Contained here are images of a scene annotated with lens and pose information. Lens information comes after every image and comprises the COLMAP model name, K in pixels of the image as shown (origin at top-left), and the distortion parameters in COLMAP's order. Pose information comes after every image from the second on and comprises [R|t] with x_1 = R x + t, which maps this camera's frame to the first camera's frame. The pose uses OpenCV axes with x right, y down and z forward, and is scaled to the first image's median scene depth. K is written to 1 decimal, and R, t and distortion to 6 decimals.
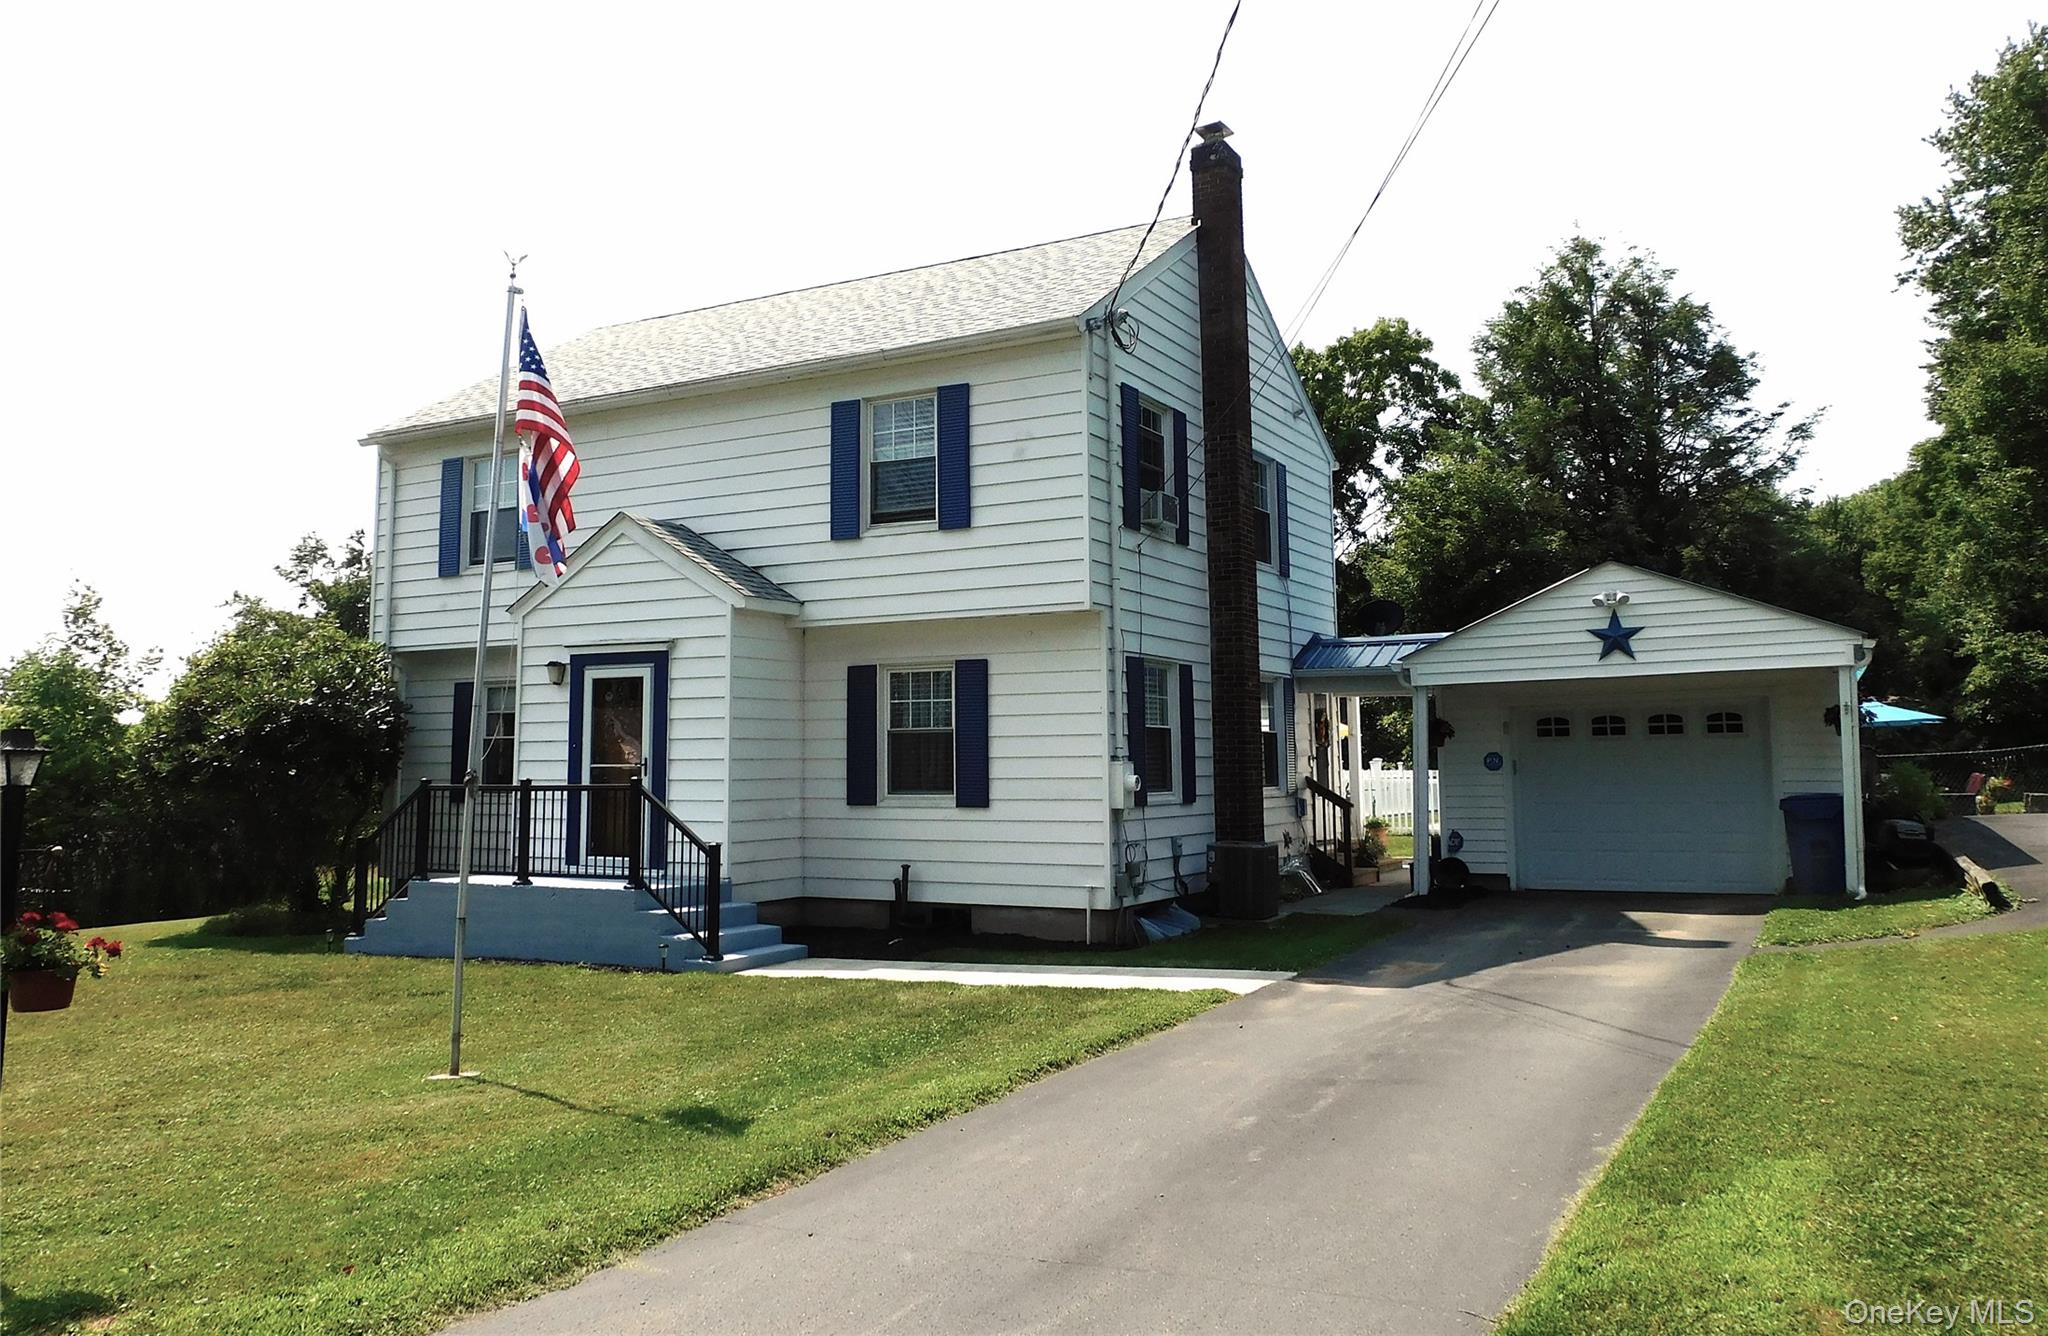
lens RADIAL K [[1585.0, 0, 1021.2], [0, 1585.0, 570.4], [0, 0, 1]] dist [0.005244, -0.010170]
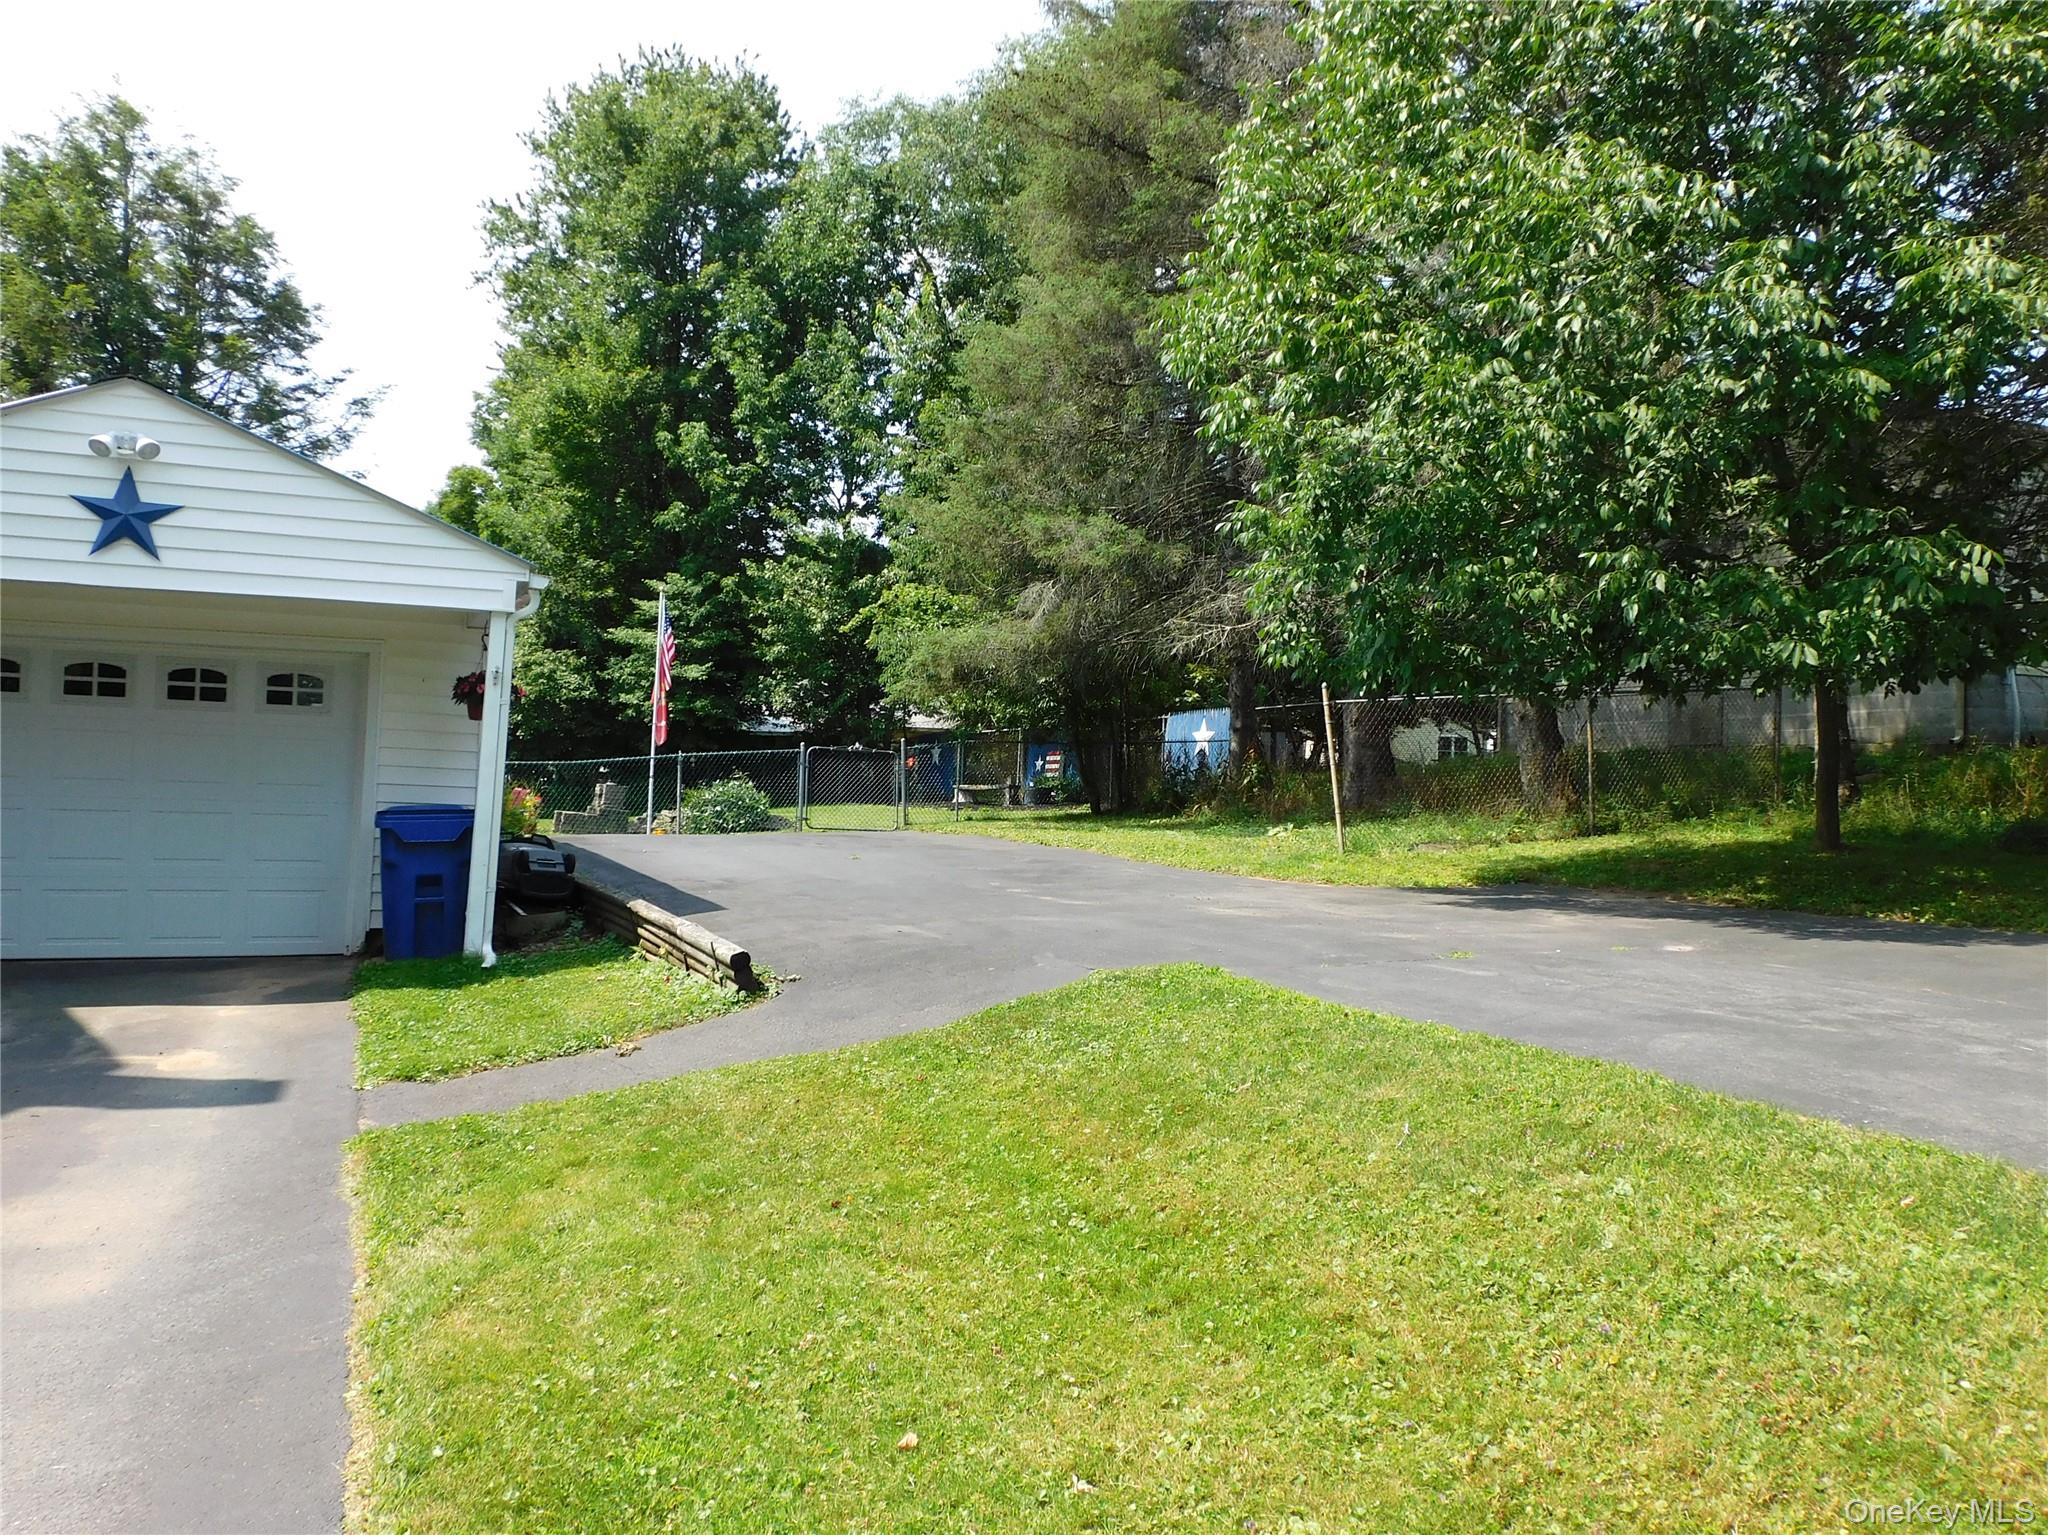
lens RADIAL K [[1515.4, 0, 1035.3], [0, 1515.4, 790.7], [0, 0, 1]] dist [-0.010950, -0.002966]
pose [[0.609915, 0.040075, 0.791453, 0.128874], [-0.143363, 0.987821, 0.060462, 0.049980], [-0.779391, -0.150342, 0.608233, 0.346751]]
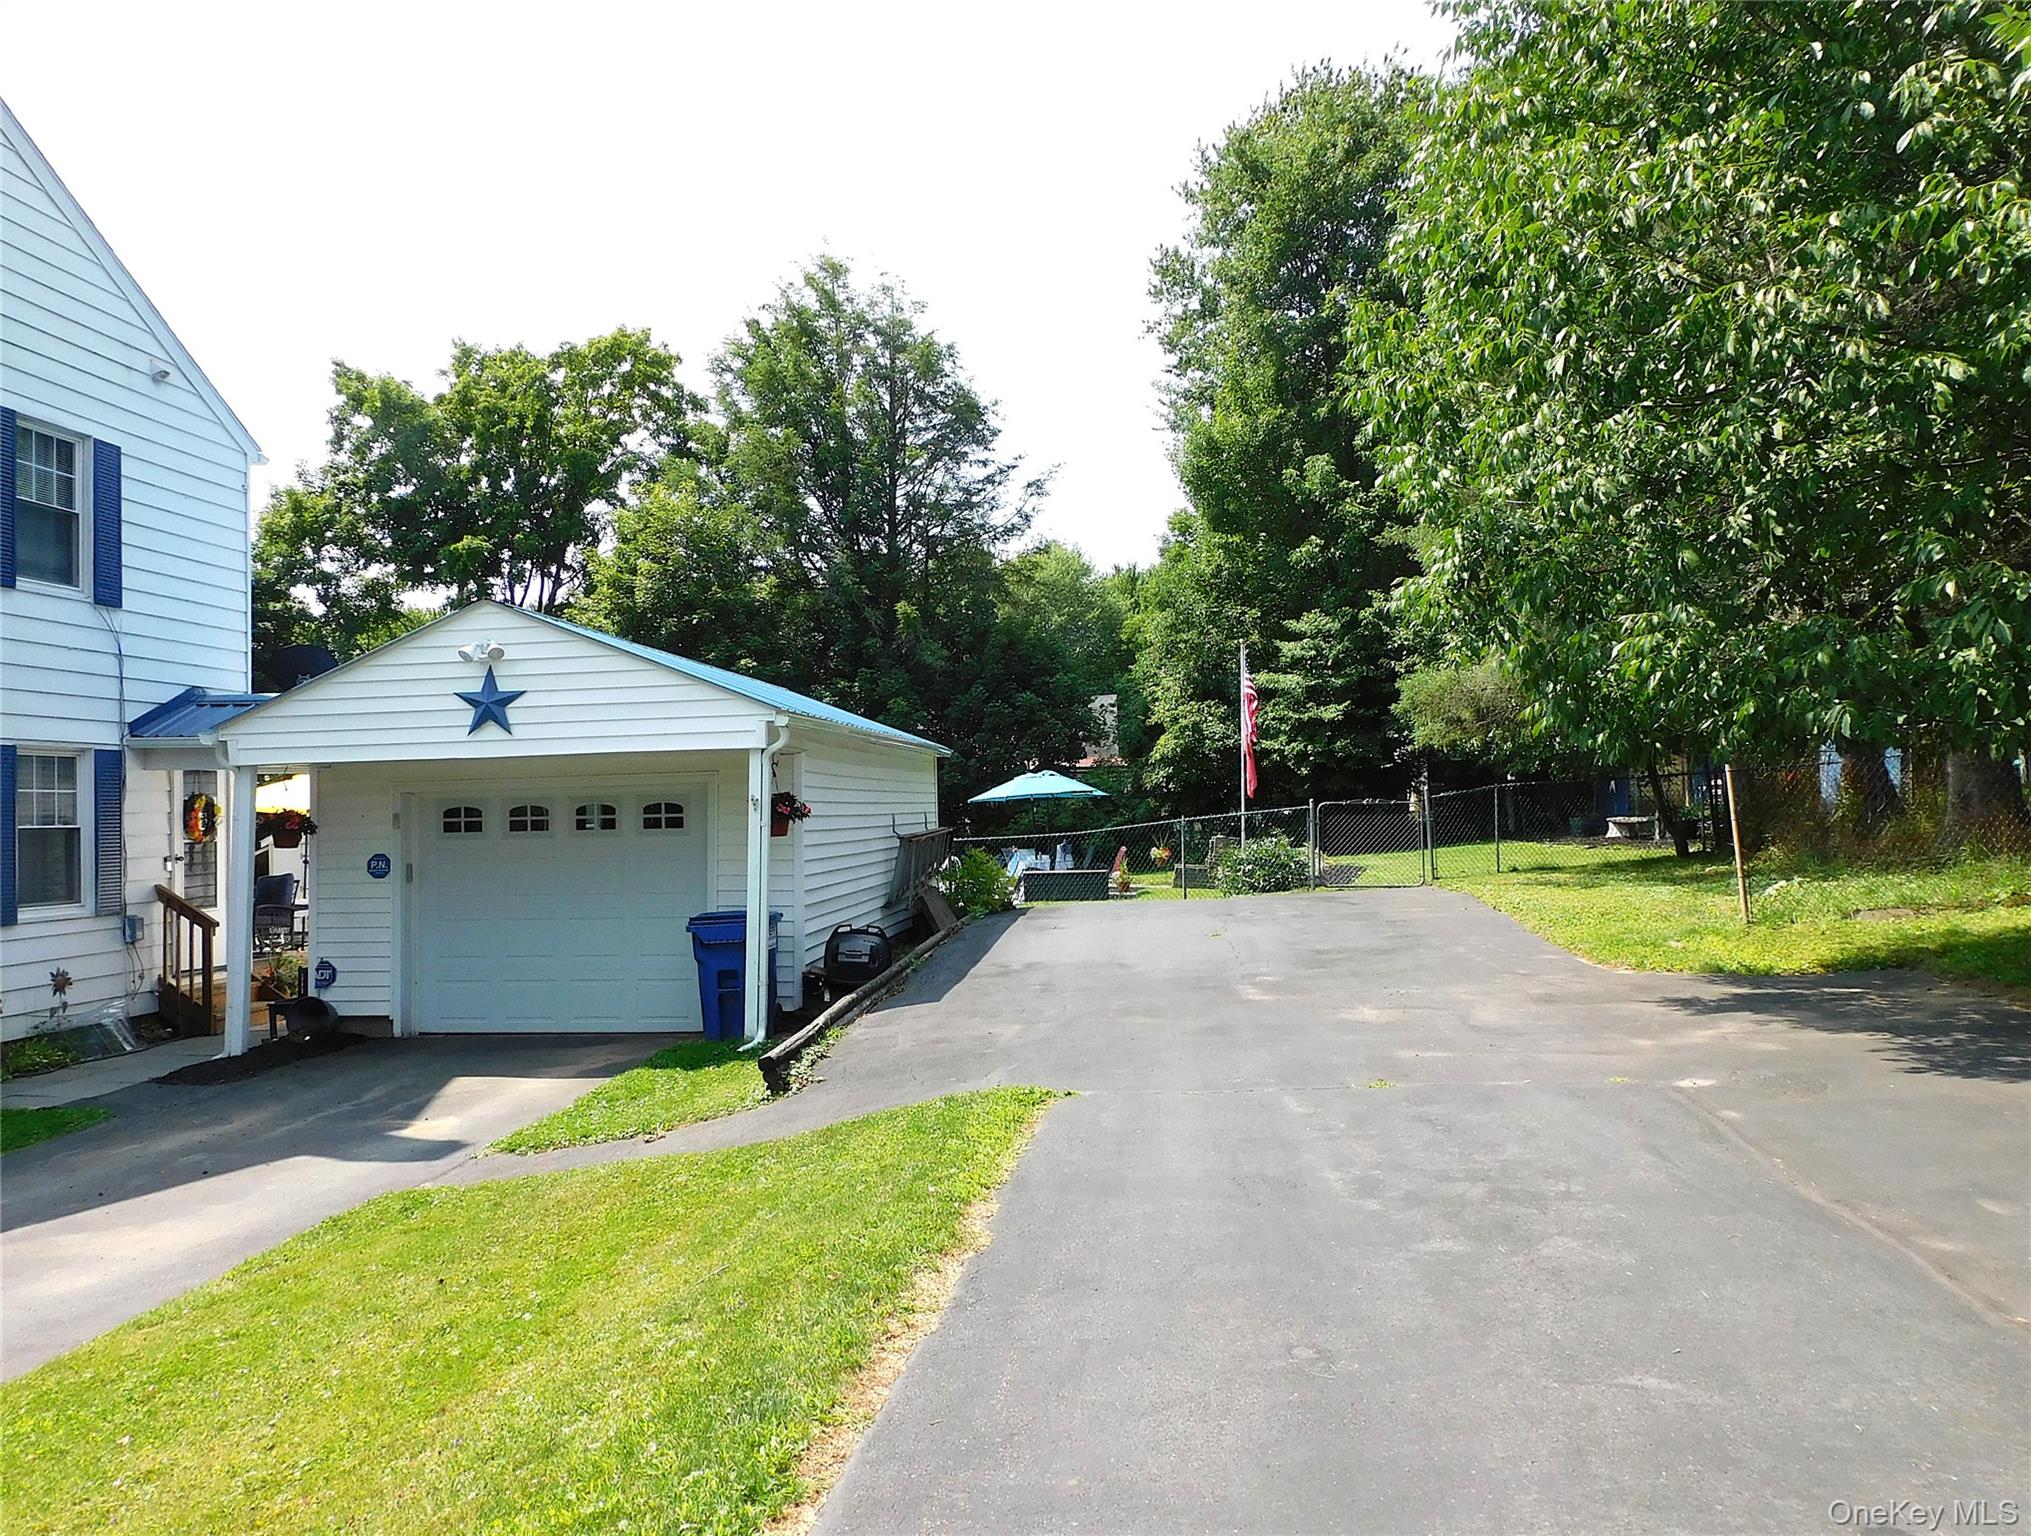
lens RADIAL K [[1626.8, 0, 1015.5], [0, 1626.8, 768.0], [0, 0, 1]] dist [0.015928, 0.002184]
pose [[0.928830, 0.007159, 0.370437, 0.270292], [-0.041413, 0.995554, 0.084597, -0.002095], [-0.368184, -0.093917, 0.924997, 0.173828]]
